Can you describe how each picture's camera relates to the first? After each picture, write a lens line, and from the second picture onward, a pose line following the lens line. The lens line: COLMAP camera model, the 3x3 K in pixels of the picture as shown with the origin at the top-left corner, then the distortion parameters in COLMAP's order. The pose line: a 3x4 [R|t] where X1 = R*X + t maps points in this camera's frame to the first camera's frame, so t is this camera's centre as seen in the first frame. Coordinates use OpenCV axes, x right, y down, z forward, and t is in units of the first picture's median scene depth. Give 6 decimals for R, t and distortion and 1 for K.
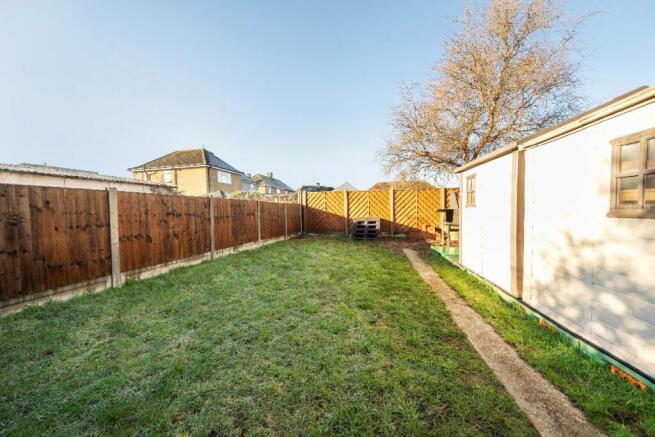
lens RADIAL K [[228.8, 0, 324.4], [0, 228.8, 216.7], [0, 0, 1]] dist [-0.000730, -0.000084]
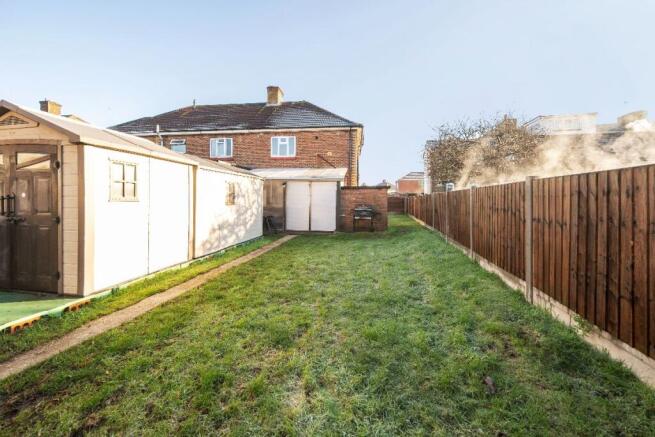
lens RADIAL K [[228.8, 0, 324.4], [0, 228.8, 216.7], [0, 0, 1]] dist [-0.000730, -0.000084]
pose [[-0.999667, 0.014497, -0.021346, -0.062660], [0.012298, 0.994935, 0.099770, -0.099442], [0.022684, 0.099474, -0.994782, 2.841531]]
